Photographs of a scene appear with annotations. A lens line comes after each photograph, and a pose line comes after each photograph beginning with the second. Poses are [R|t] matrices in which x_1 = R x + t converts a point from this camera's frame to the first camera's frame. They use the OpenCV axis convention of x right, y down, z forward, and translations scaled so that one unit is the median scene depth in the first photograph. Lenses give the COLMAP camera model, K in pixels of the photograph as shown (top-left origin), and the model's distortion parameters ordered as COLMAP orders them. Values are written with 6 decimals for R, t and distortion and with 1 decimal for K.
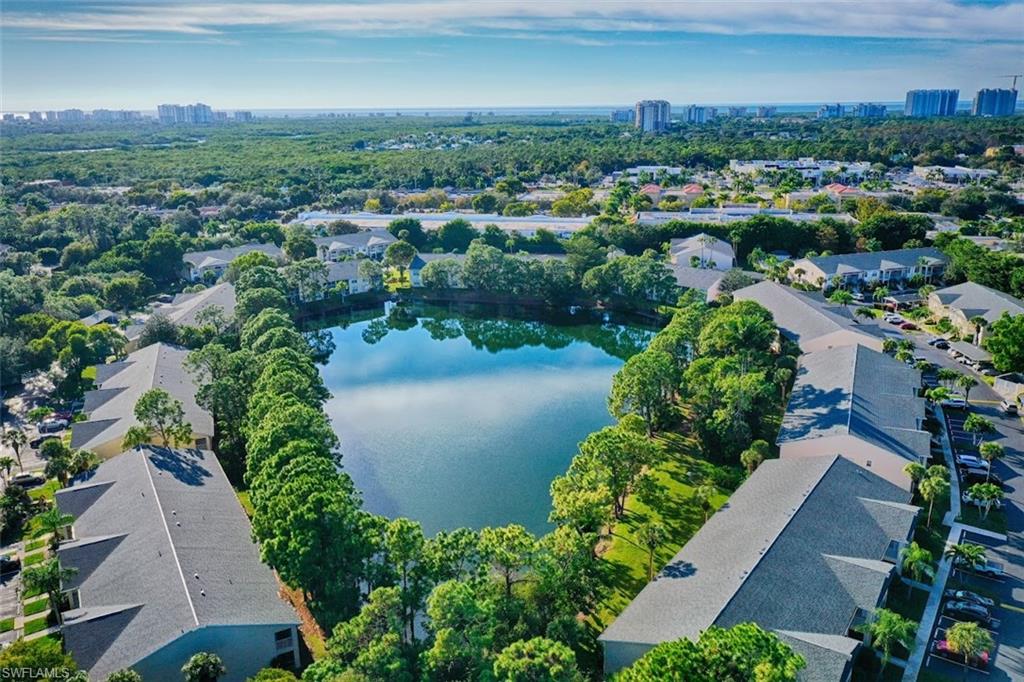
lens RADIAL K [[815.9, 0, 512.0], [0, 815.9, 341.0], [0, 0, 1]] dist [0.001932, -0.003264]
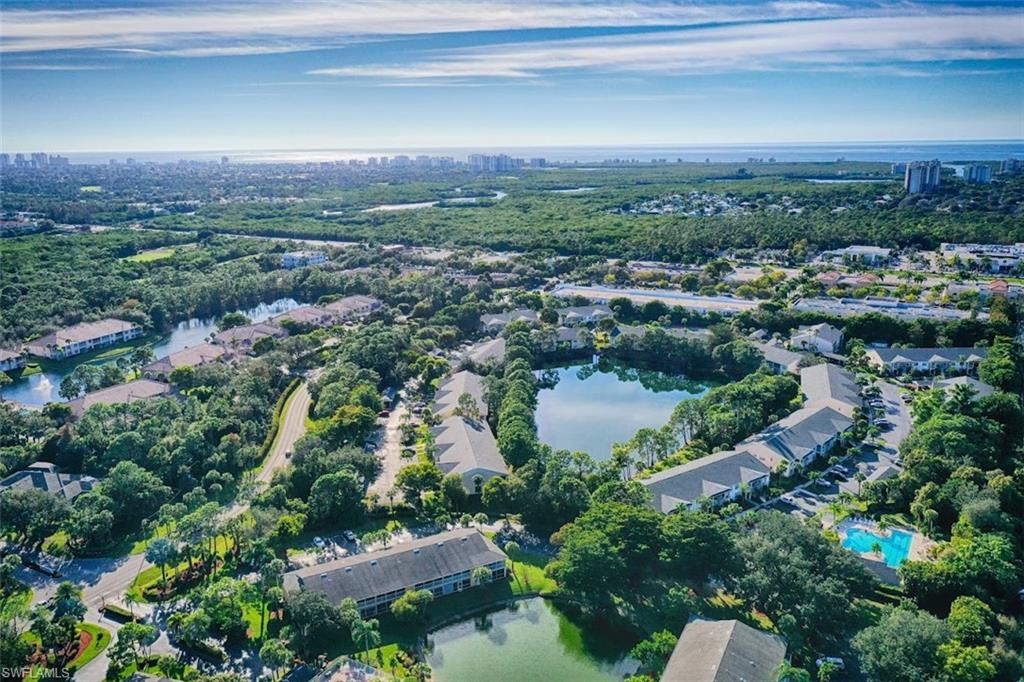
lens RADIAL K [[815.9, 0, 512.0], [0, 815.9, 341.0], [0, 0, 1]] dist [0.001932, -0.003264]
pose [[0.942140, 0.077530, -0.326131, 0.229240], [-0.090446, 0.995597, -0.024605, -0.021788], [0.322787, 0.052678, 0.945004, -0.614245]]
